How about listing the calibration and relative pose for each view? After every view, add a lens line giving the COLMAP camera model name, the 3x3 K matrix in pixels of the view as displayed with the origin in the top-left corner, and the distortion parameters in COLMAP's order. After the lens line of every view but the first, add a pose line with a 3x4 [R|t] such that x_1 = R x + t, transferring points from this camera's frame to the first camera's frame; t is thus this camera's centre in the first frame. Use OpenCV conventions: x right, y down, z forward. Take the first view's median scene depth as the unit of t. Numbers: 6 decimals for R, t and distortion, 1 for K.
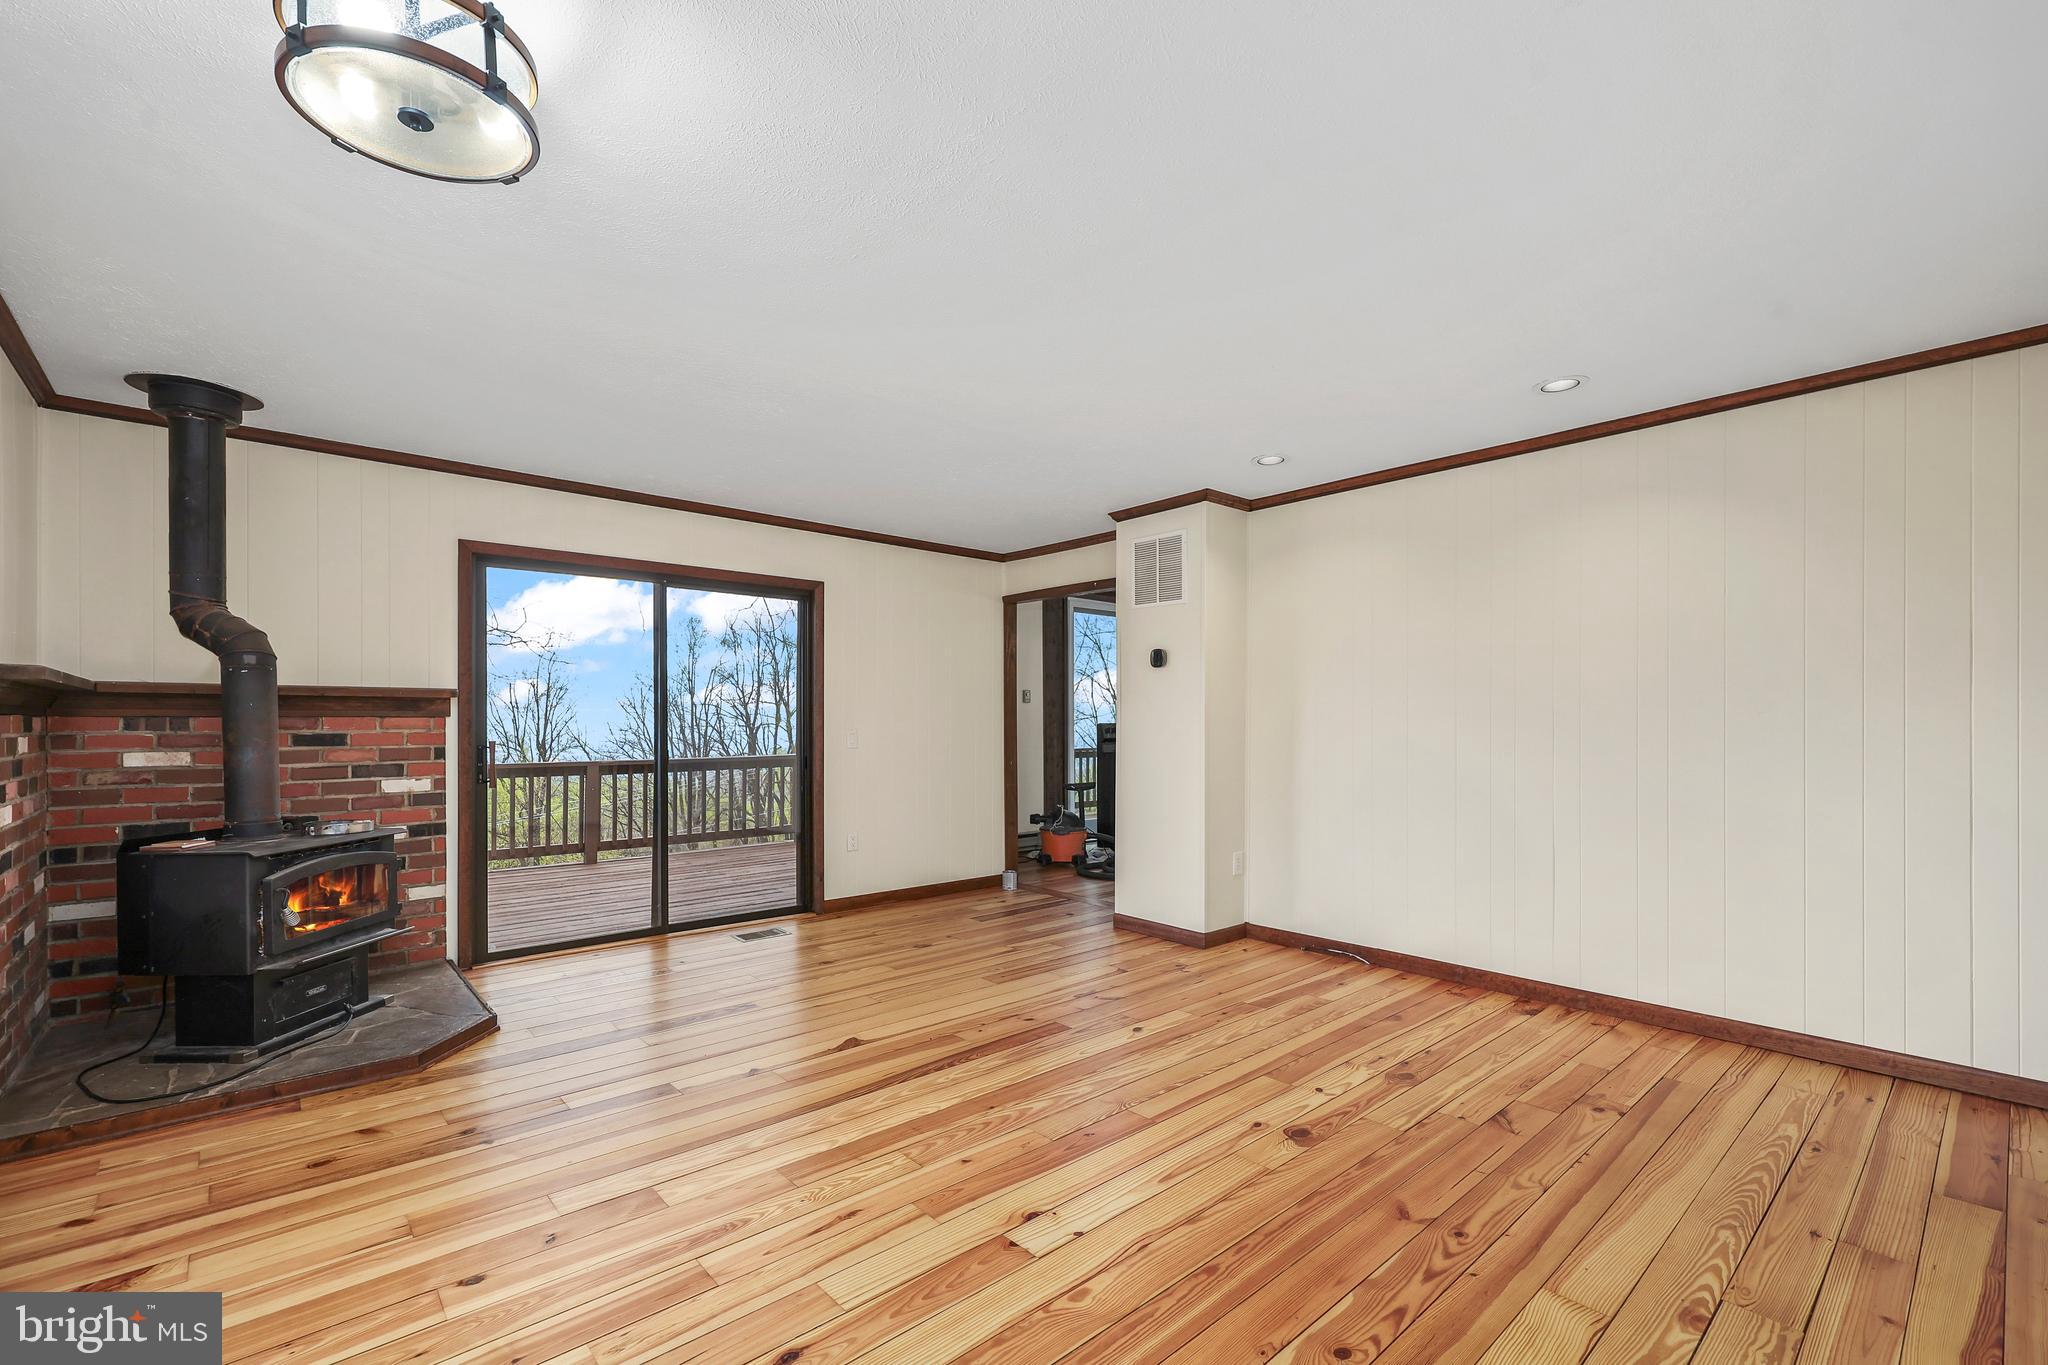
lens RADIAL K [[879.1, 0, 1036.4], [0, 879.1, 696.0], [0, 0, 1]] dist [0.003736, -0.000375]
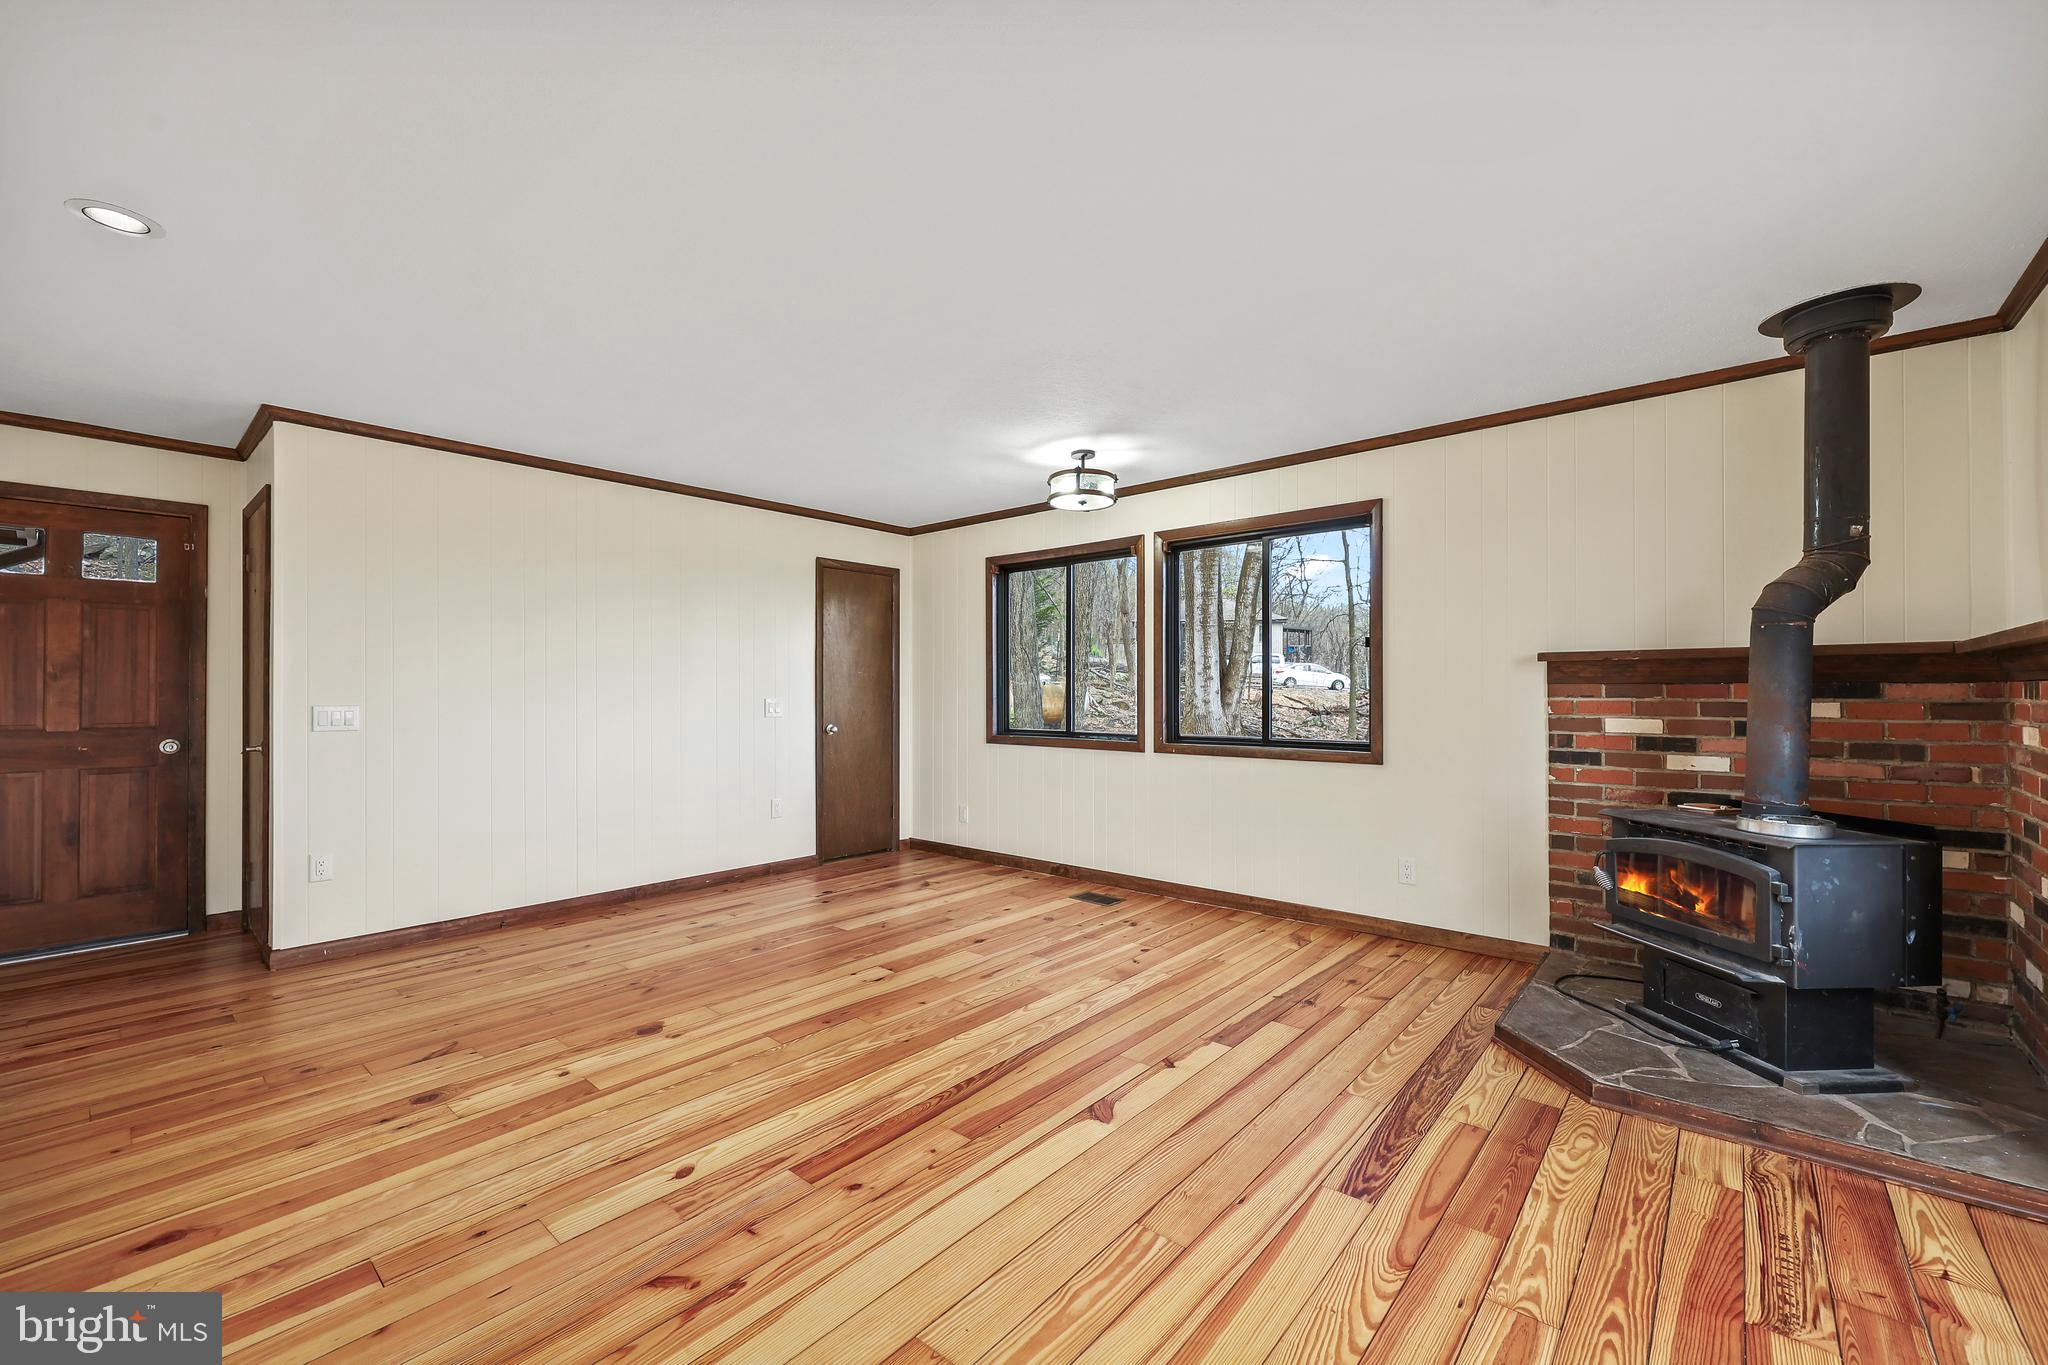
lens RADIAL K [[842.0, 0, 1040.0], [0, 842.0, 689.3], [0, 0, 1]] dist [-0.000685, -0.000879]
pose [[-0.990251, 0.002532, -0.139272, -0.048759], [0.007104, 0.999452, -0.032340, 0.043986], [0.139114, -0.033014, -0.989726, 1.449361]]
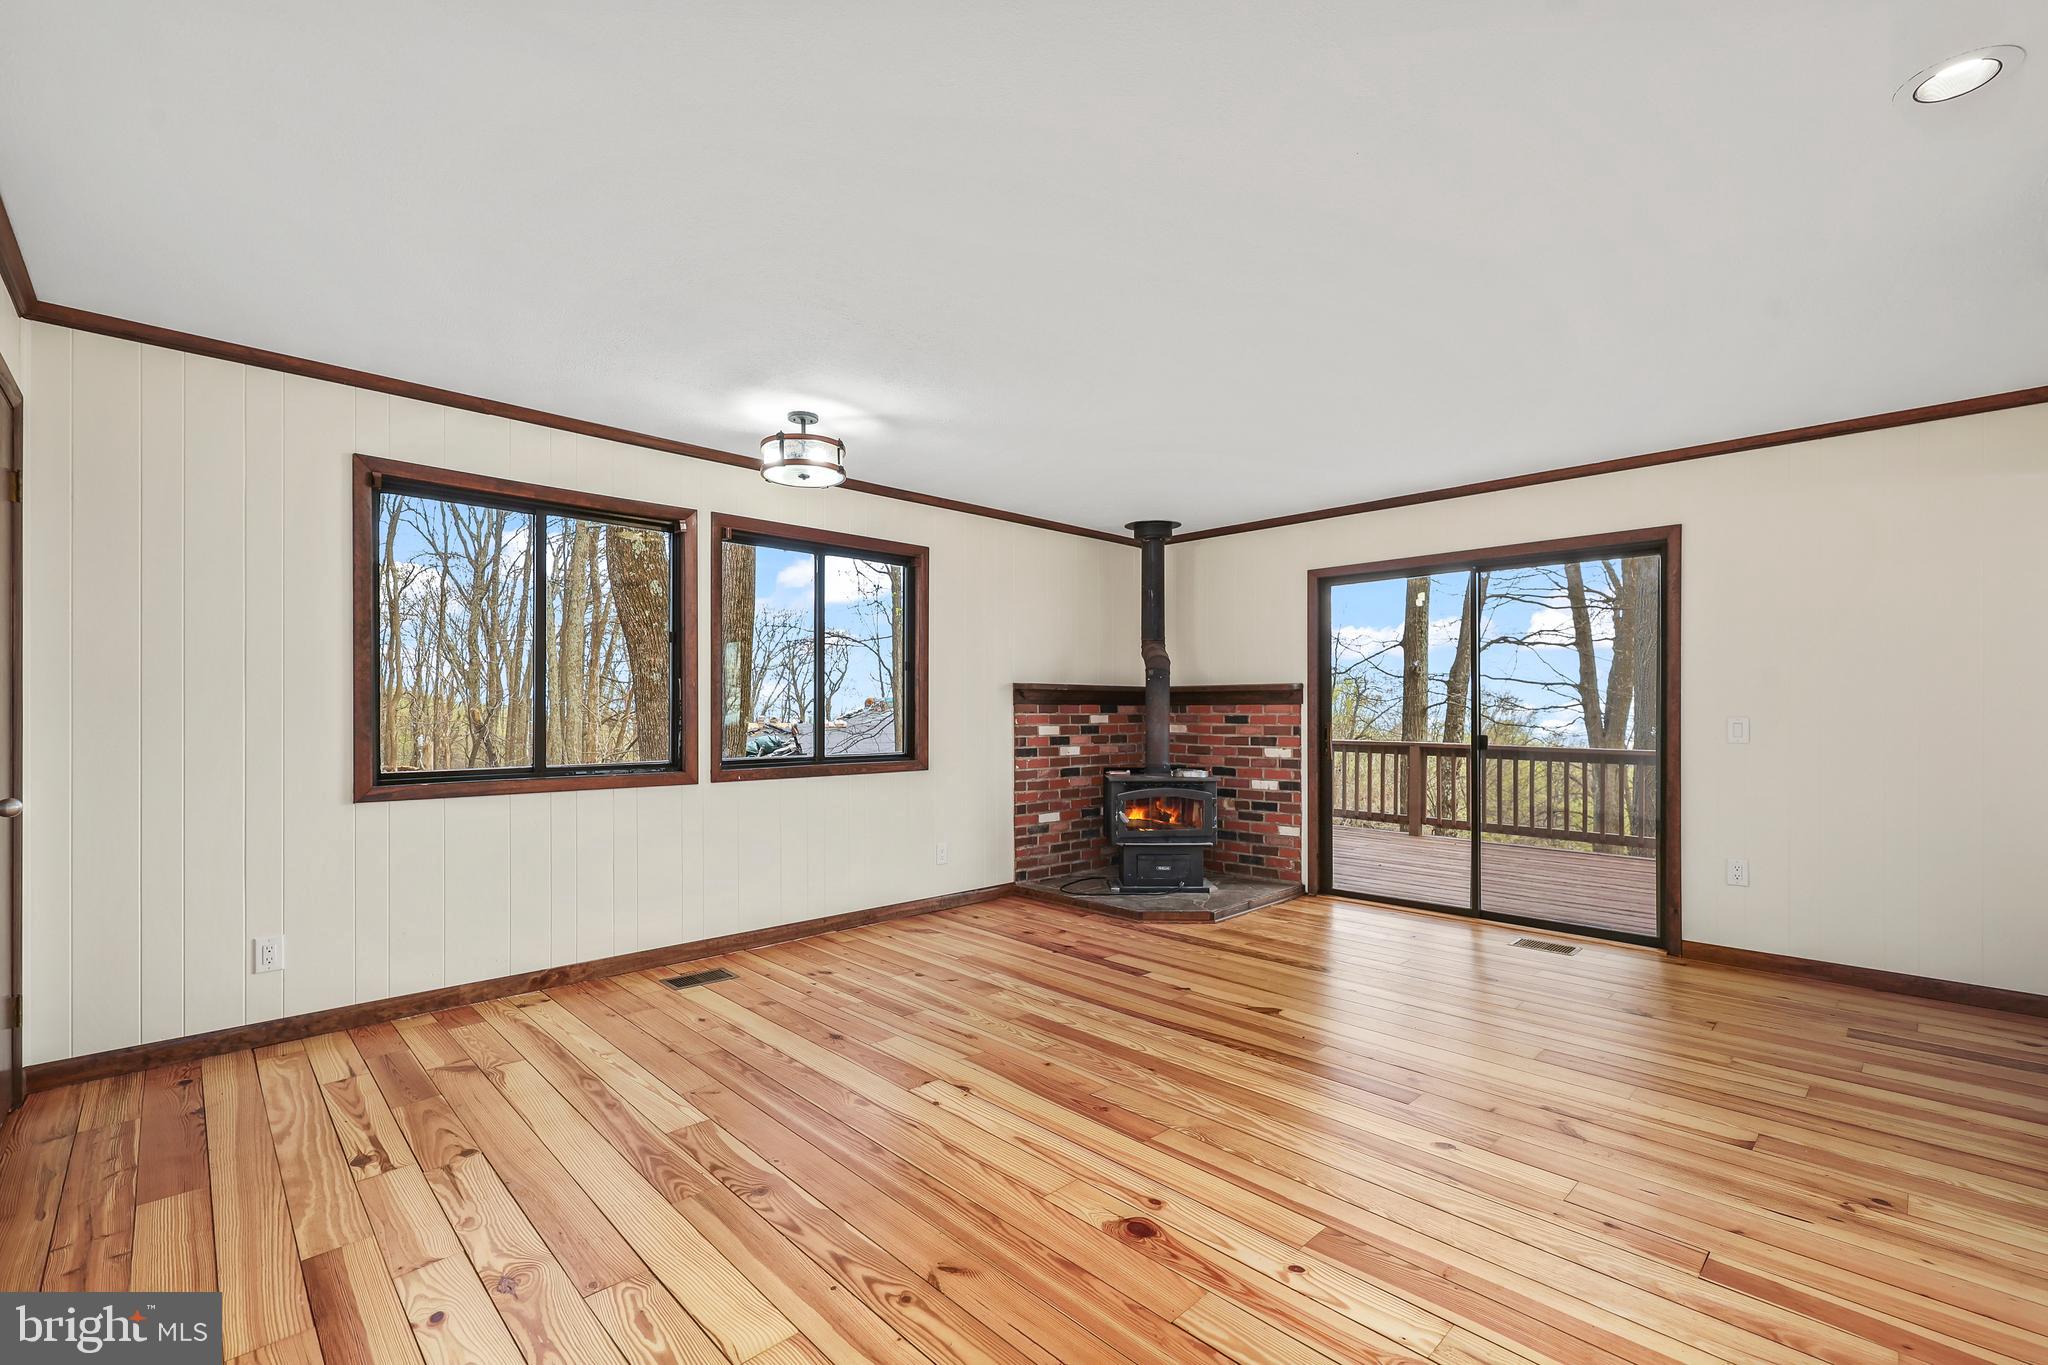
lens RADIAL K [[879.1, 0, 1040.9], [0, 879.1, 701.5], [0, 0, 1]] dist [0.003736, -0.000375]
pose [[0.057393, -0.008356, -0.998317, 0.700804], [0.028958, 0.999558, -0.006701, 0.018776], [0.997932, -0.028525, 0.057610, 0.569768]]
